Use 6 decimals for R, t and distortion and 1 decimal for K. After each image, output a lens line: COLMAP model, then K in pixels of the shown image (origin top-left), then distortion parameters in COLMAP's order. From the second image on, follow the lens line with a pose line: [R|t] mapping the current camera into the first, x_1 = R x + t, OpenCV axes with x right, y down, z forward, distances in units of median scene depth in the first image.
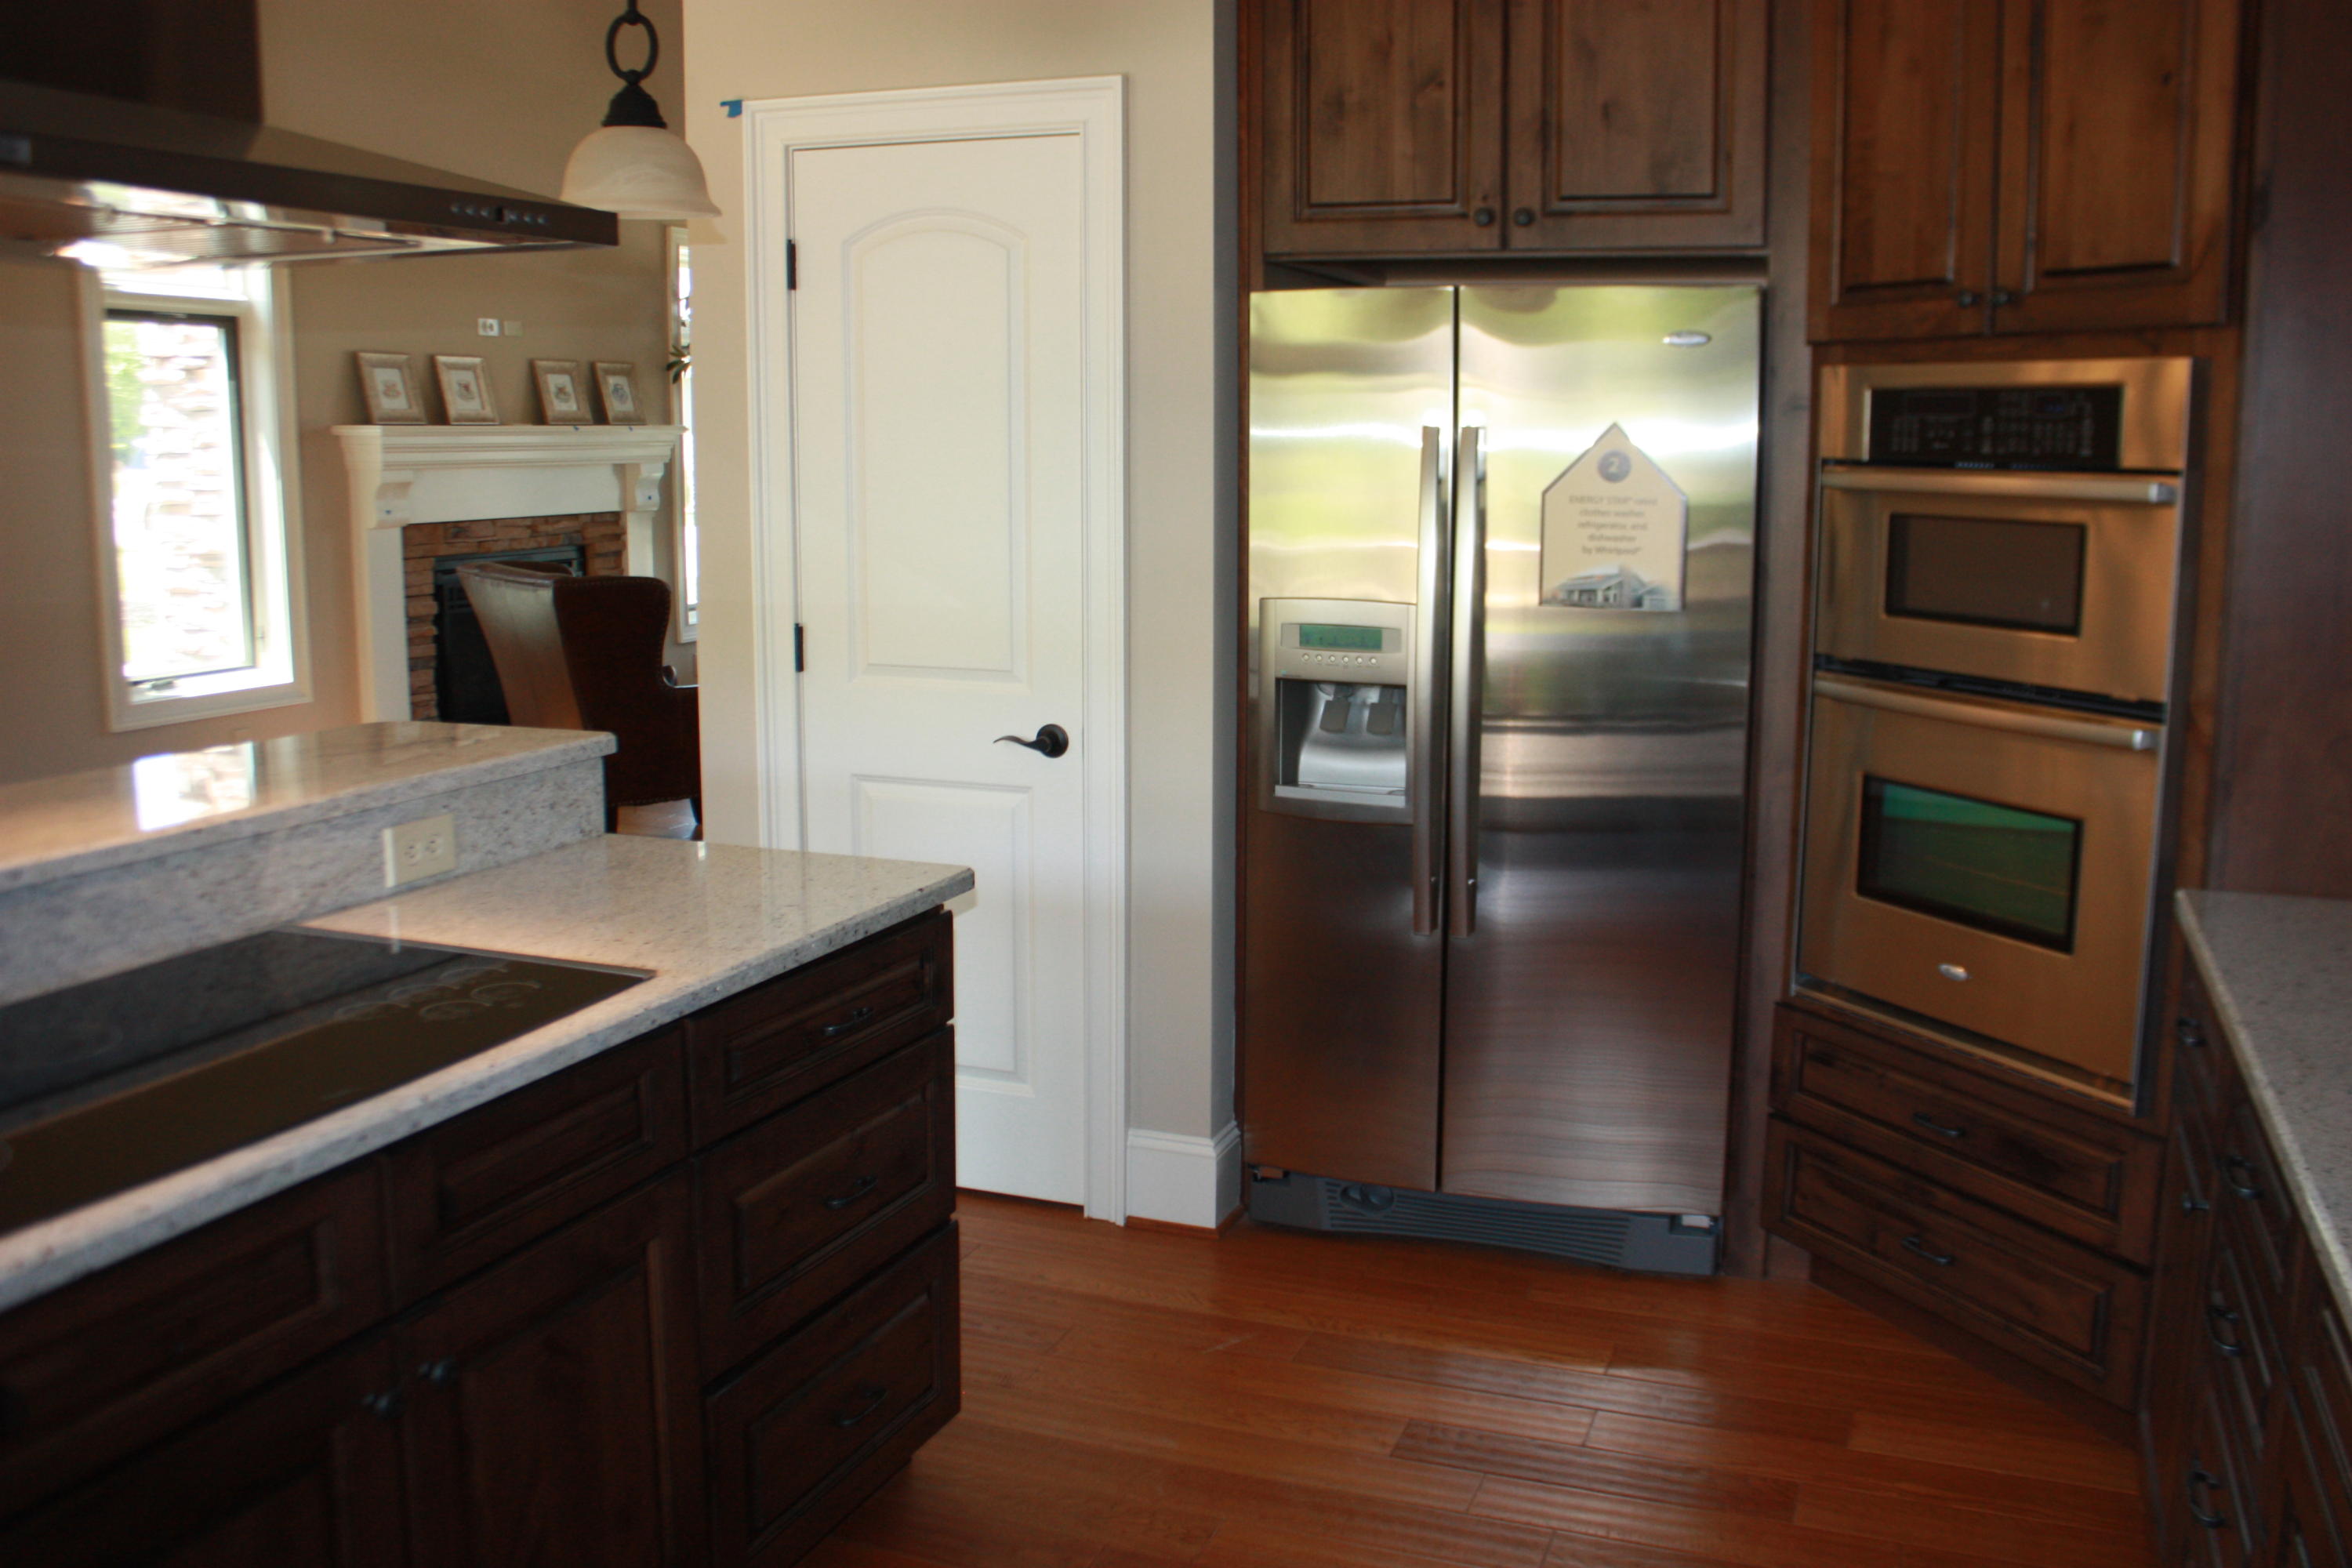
lens RADIAL K [[2096.3, 0, 1184.6], [0, 2096.3, 762.1], [0, 0, 1]] dist [-0.169212, 0.166790]
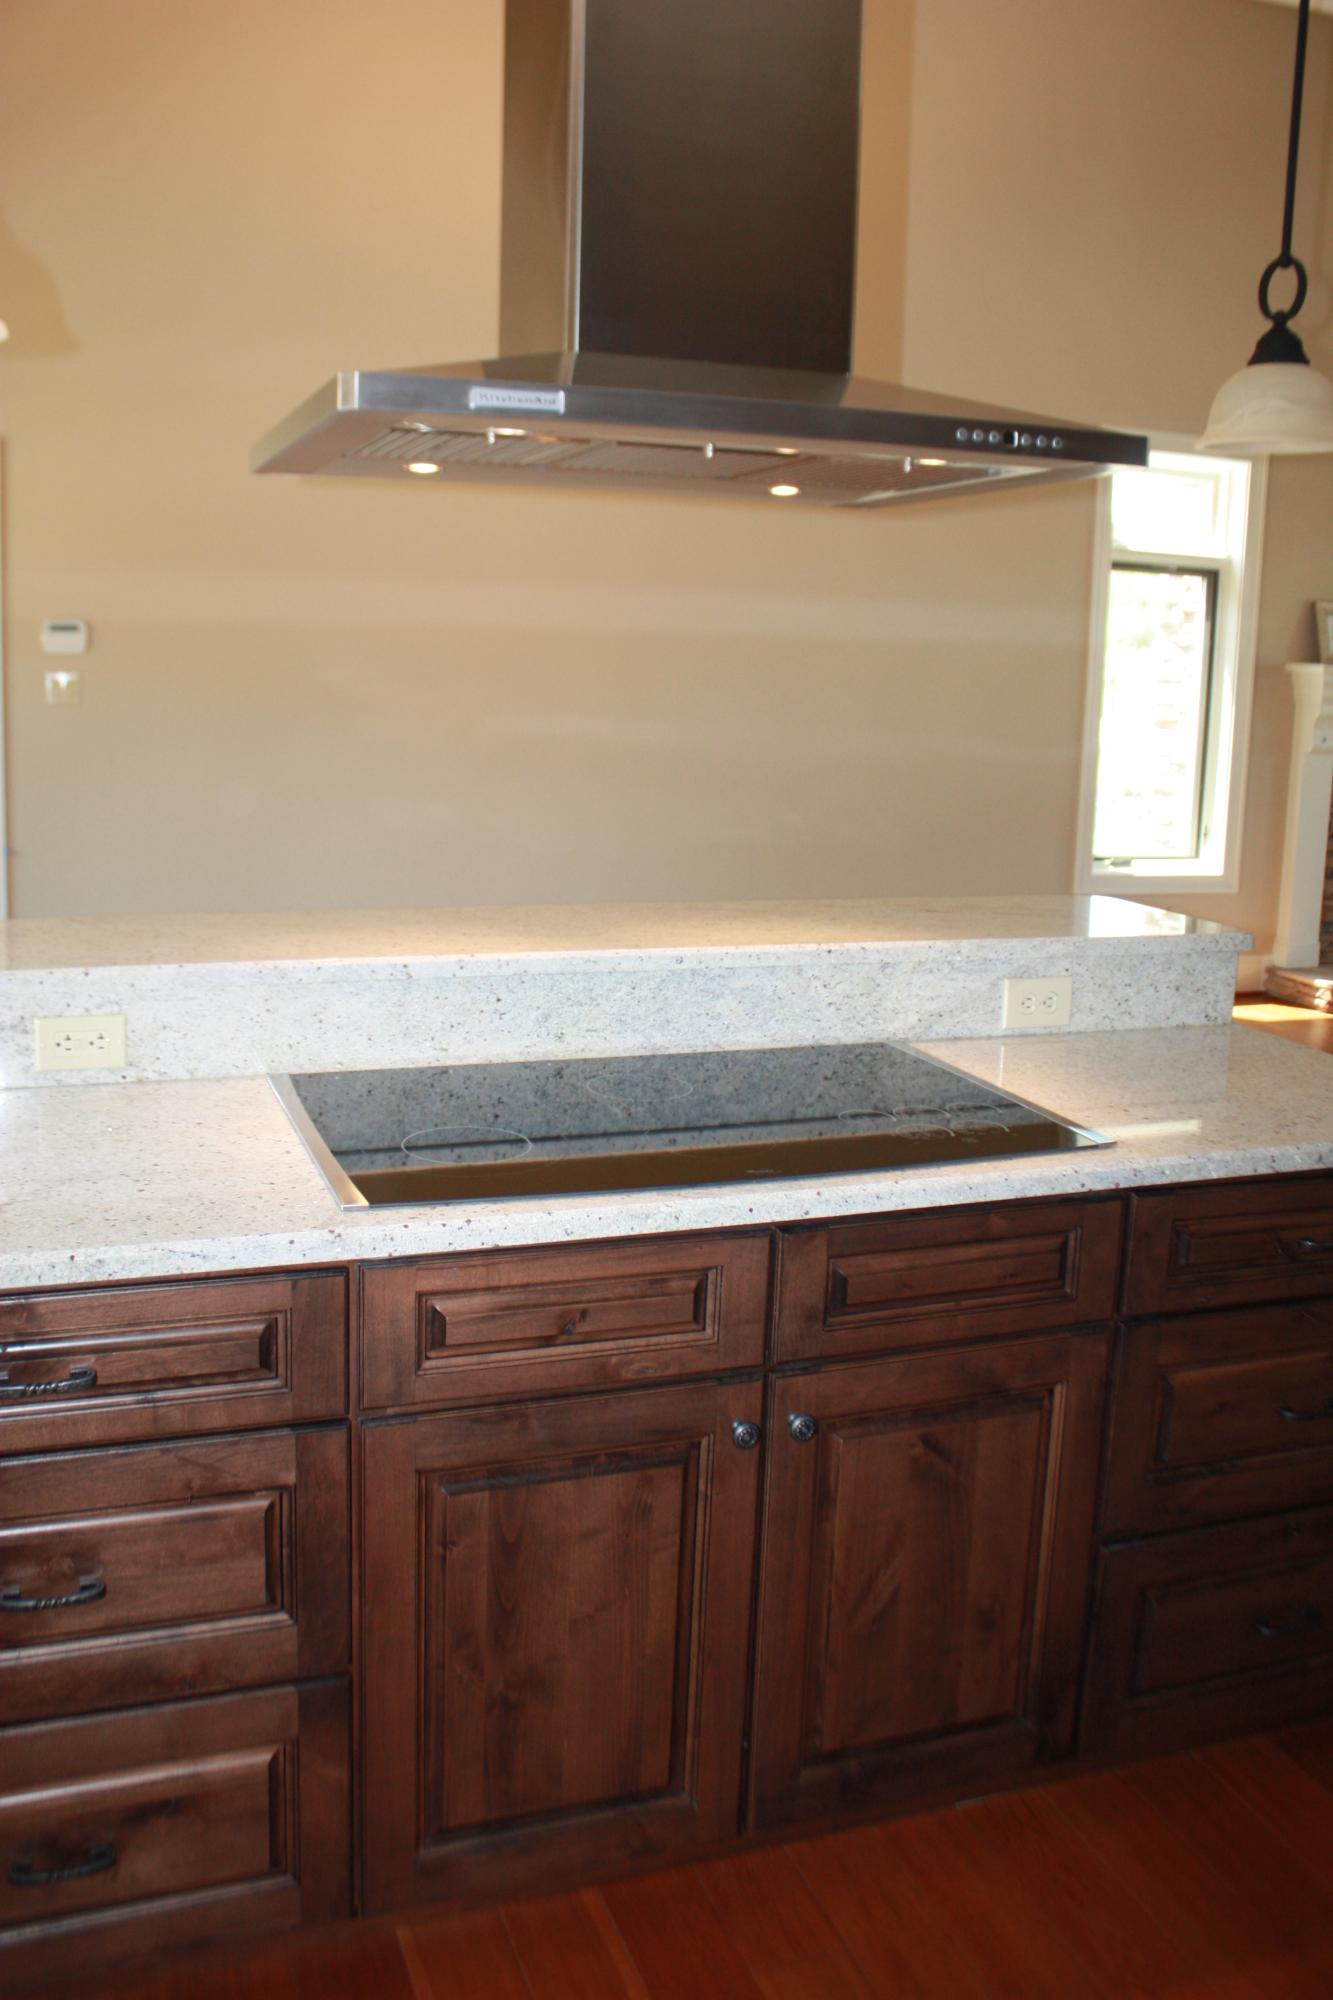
lens RADIAL K [[1729.6, 0, 707.3], [0, 1729.6, 913.2], [0, 0, 1]] dist [-0.145404, 0.183621]
pose [[0.652698, 0.129341, -0.746496, 0.223823], [-0.152925, 0.987530, 0.037394, -0.015205], [0.742023, 0.089751, 0.664339, 0.212689]]
